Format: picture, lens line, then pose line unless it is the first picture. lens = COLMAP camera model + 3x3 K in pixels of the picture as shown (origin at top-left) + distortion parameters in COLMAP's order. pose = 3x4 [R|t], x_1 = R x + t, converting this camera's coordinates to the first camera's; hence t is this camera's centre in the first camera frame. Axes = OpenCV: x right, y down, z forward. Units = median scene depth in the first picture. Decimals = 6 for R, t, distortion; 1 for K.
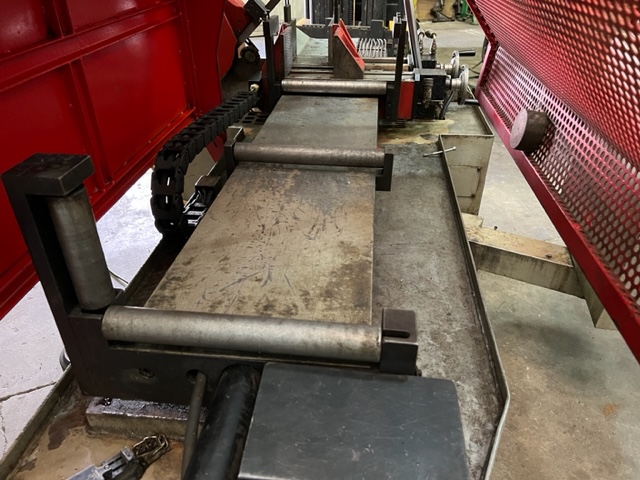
lens RADIAL K [[489.0, 0, 319.4], [0, 489.0, 247.0], [0, 0, 1]] dist [0.064974, -0.070843]
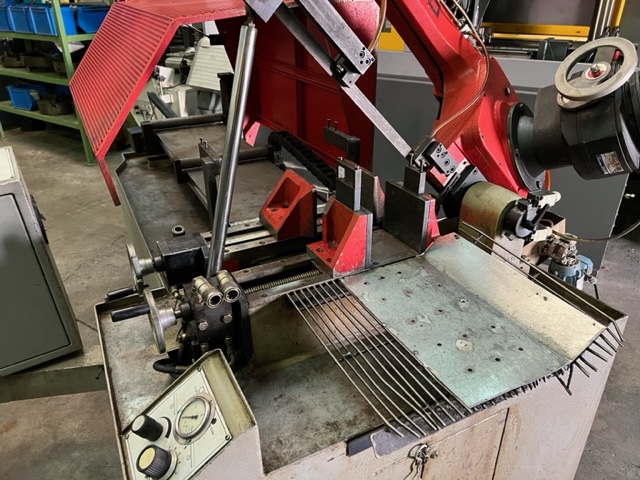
lens RADIAL K [[489.0, 0, 319.4], [0, 489.0, 247.0], [0, 0, 1]] dist [0.064974, -0.070843]
pose [[-0.843908, 0.253830, -0.472640, 0.715293], [-0.283183, 0.537501, 0.794292, -1.802879], [0.455660, 0.804154, -0.381721, 2.539365]]
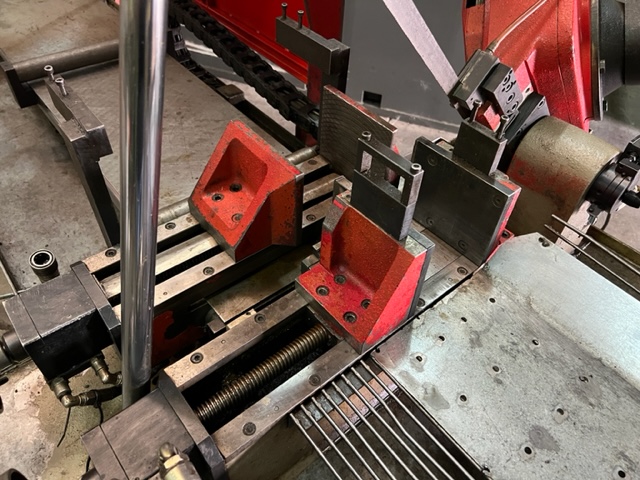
lens RADIAL K [[489.0, 0, 319.4], [0, 489.0, 247.0], [0, 0, 1]] dist [0.064974, -0.070843]
pose [[-0.708270, 0.481644, -0.516113, 0.457318], [-0.415553, 0.306555, 0.856352, -1.420033], [0.570674, 0.821001, -0.016975, 2.013588]]
